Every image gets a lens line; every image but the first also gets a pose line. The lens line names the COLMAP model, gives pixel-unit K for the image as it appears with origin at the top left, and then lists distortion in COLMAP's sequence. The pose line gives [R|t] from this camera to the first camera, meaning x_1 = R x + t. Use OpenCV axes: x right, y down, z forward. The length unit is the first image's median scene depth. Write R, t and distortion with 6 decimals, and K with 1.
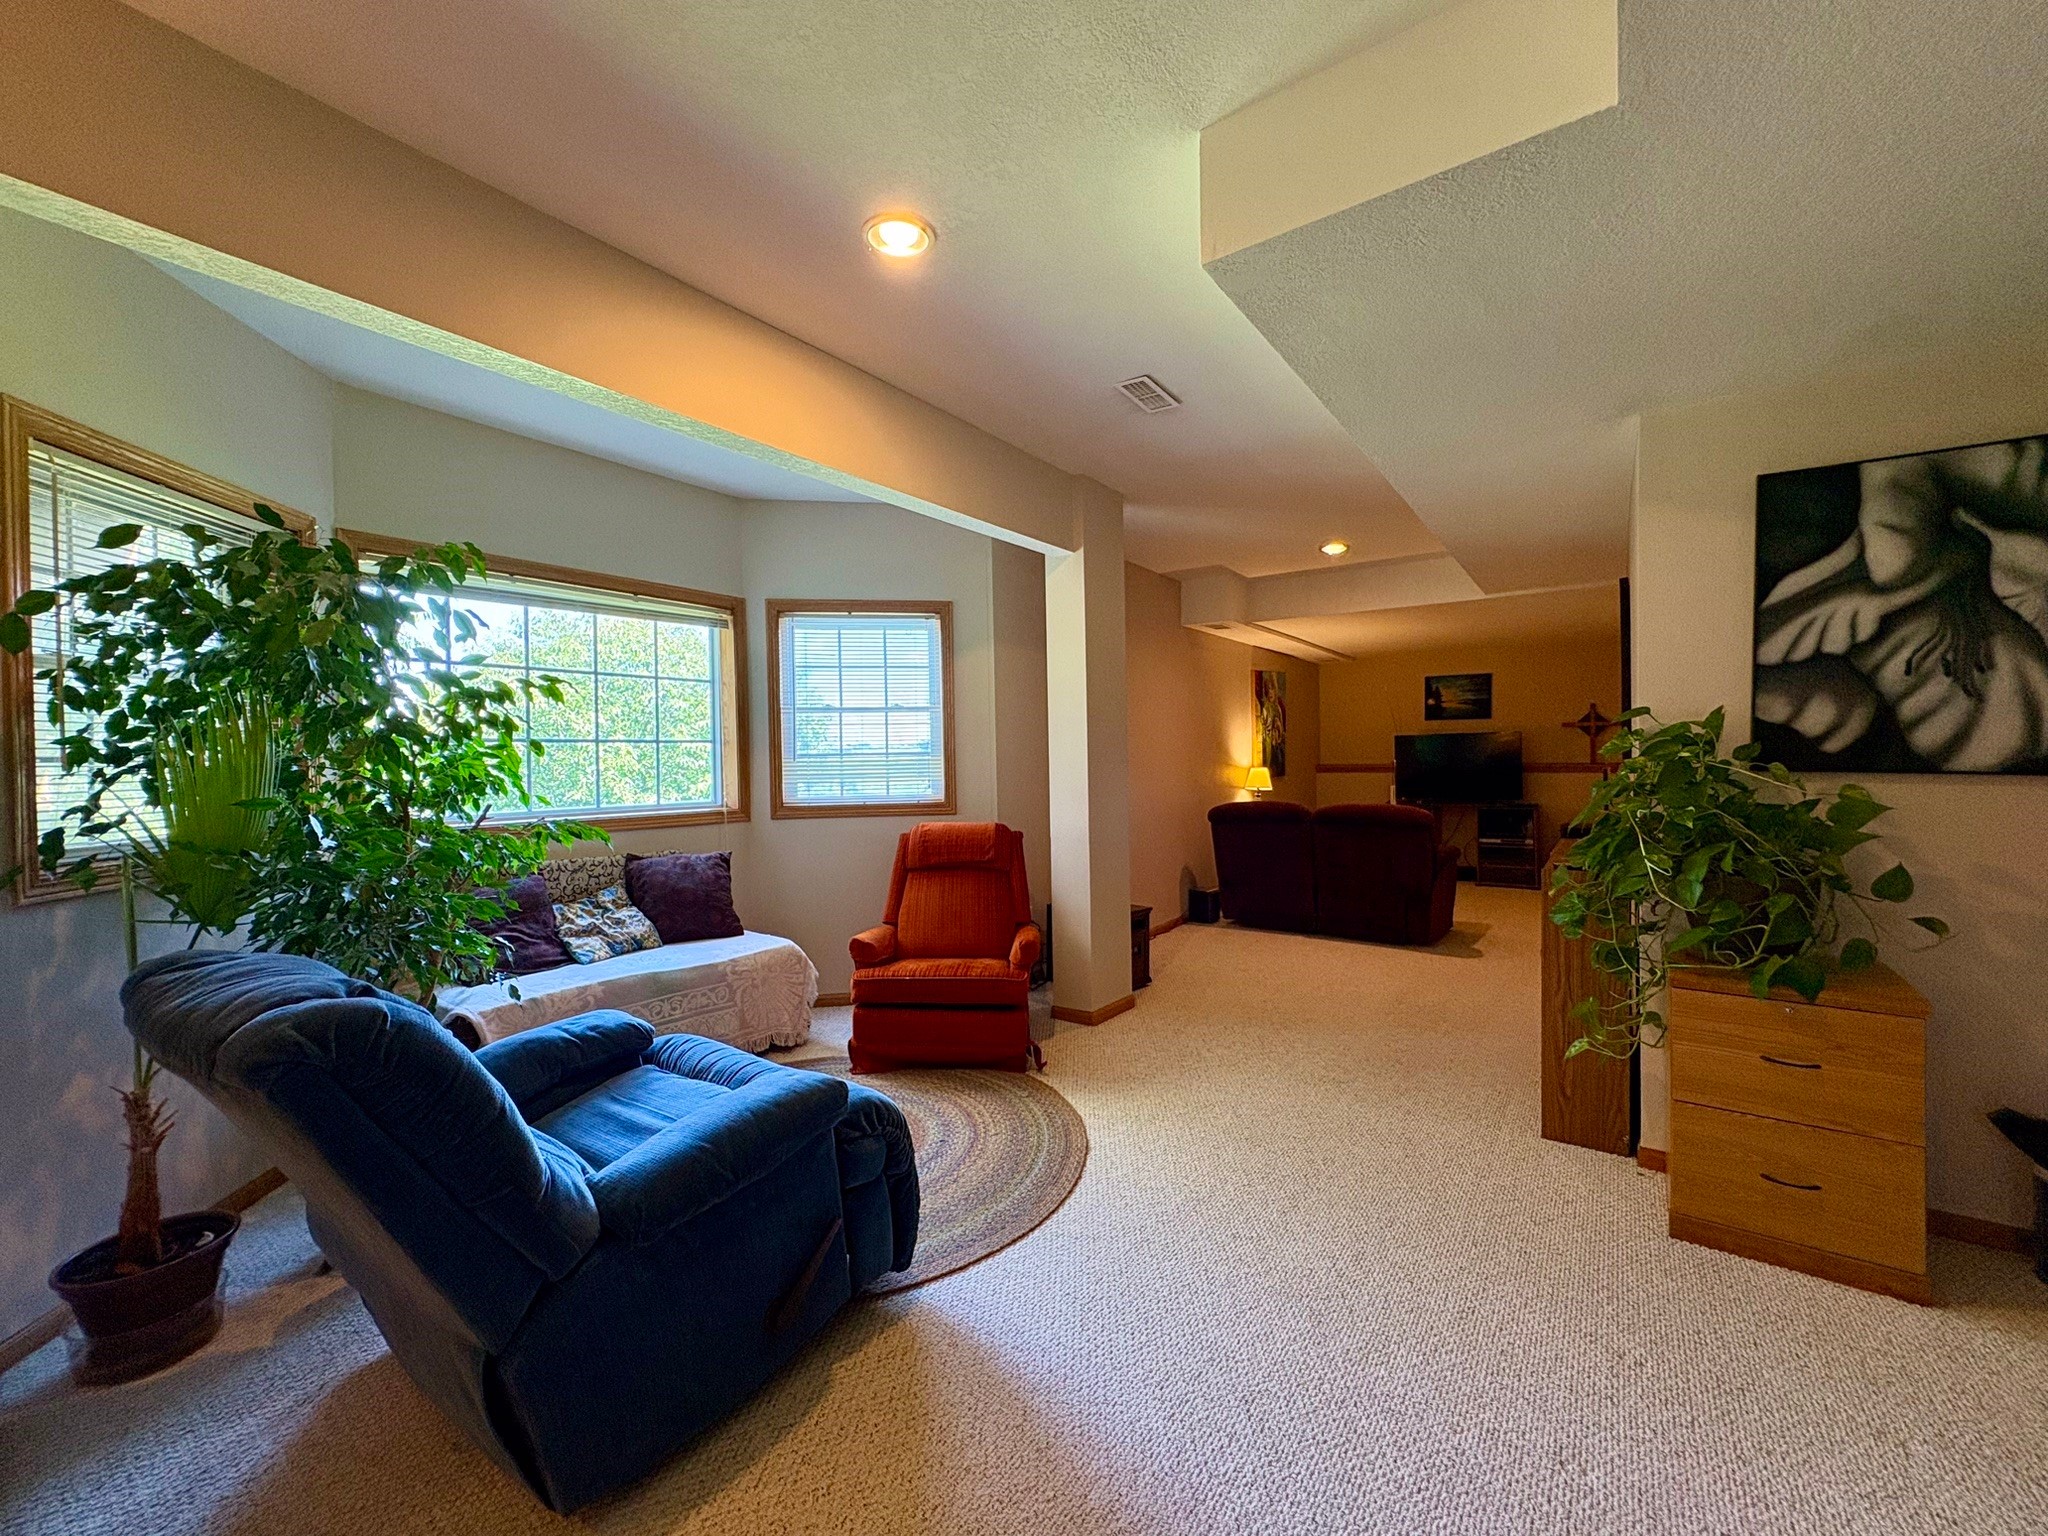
lens RADIAL K [[814.9, 0, 1019.7], [0, 814.9, 765.7], [0, 0, 1]] dist [-0.000182, -0.000116]
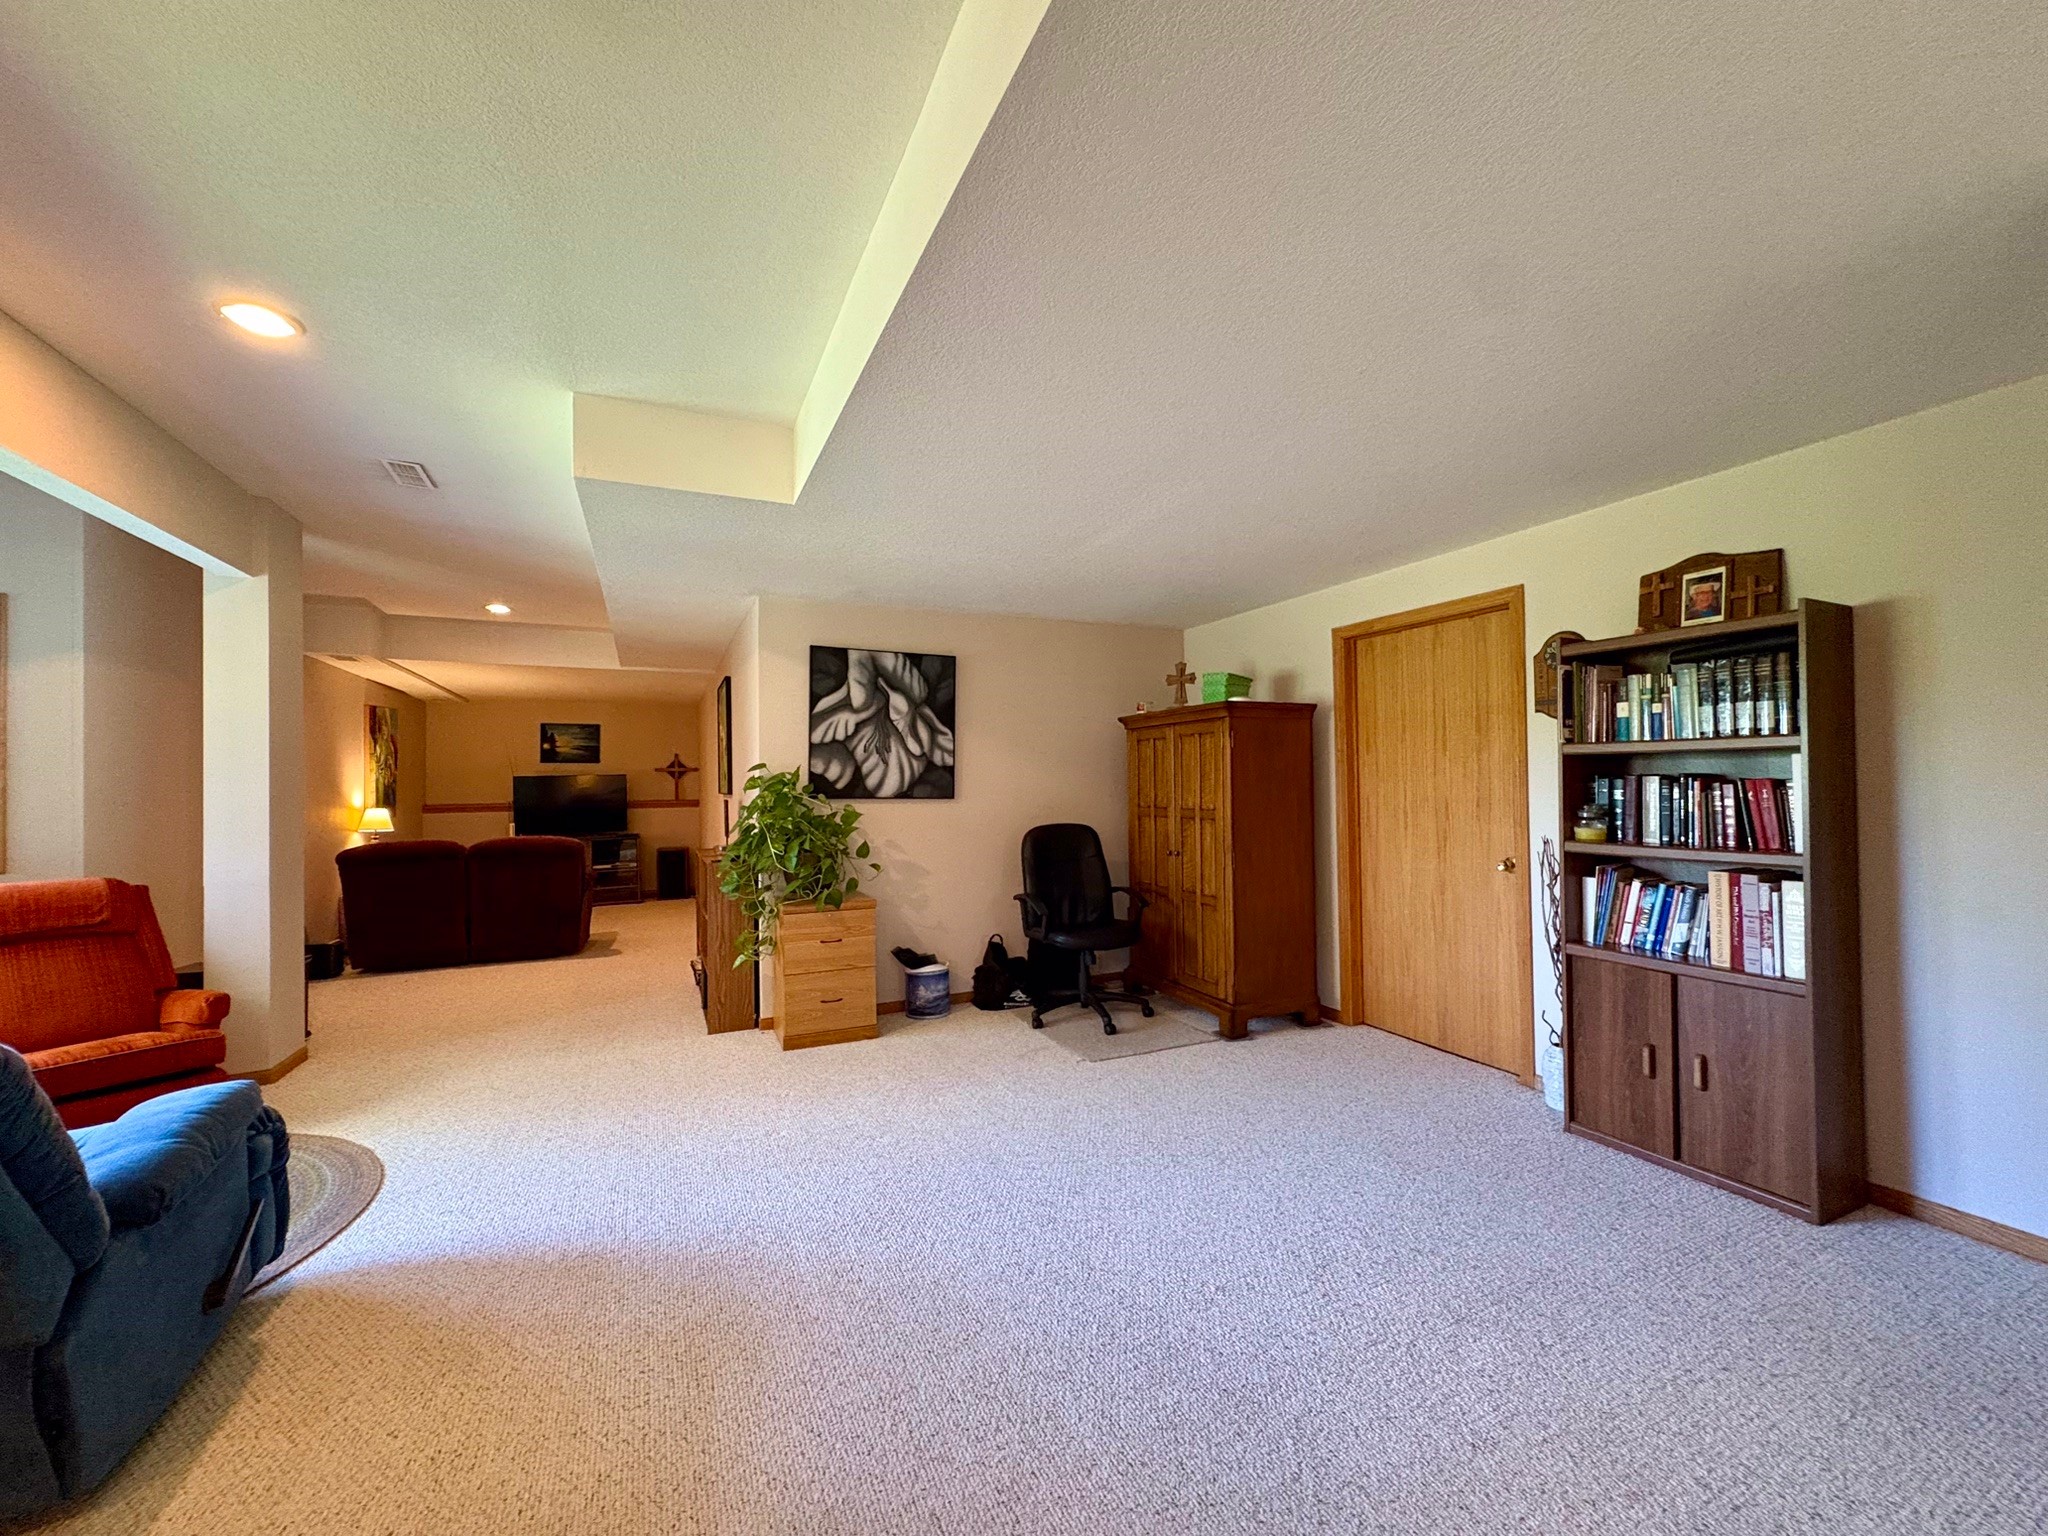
lens RADIAL K [[814.9, 0, 1014.7], [0, 814.9, 766.0], [0, 0, 1]] dist [-0.000182, -0.000116]
pose [[0.497292, 0.024964, 0.867224, -0.375613], [0.018472, 0.999055, -0.039352, 0.009998], [-0.867387, 0.035588, 0.496361, -0.264552]]
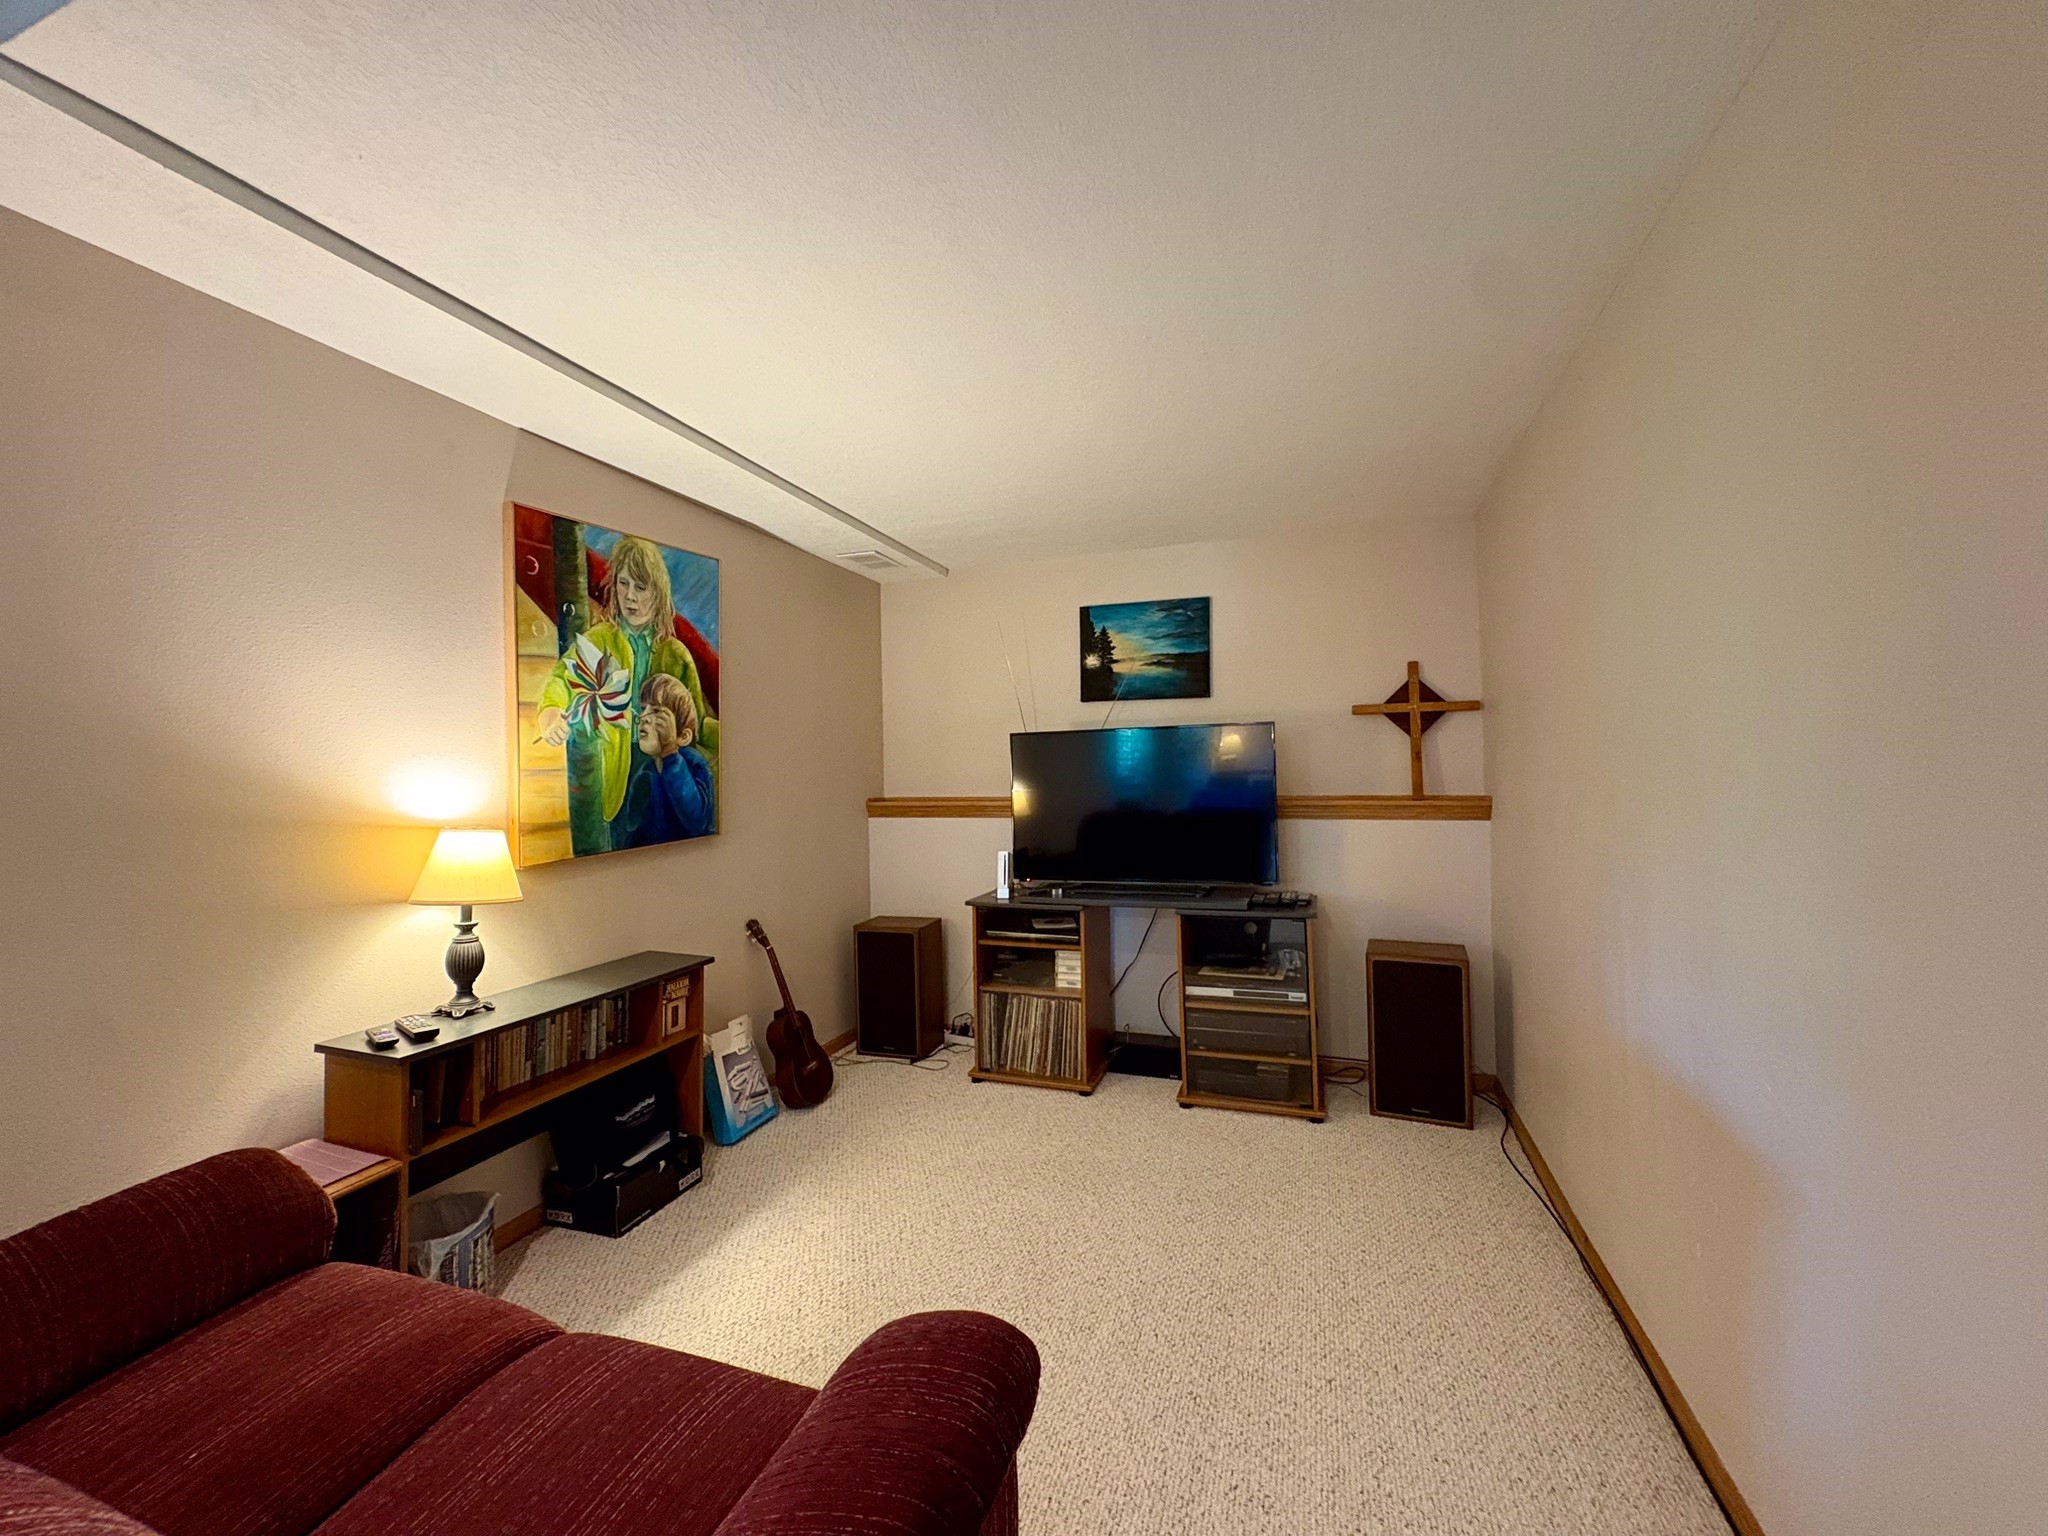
lens RADIAL K [[814.9, 0, 1022.0], [0, 814.9, 767.7], [0, 0, 1]] dist [-0.000182, -0.000116]
pose [[0.958467, 0.000158, 0.285202, 0.940578], [0.004958, 0.999840, -0.017215, -0.030662], [-0.285159, 0.017914, 0.958313, 1.605404]]
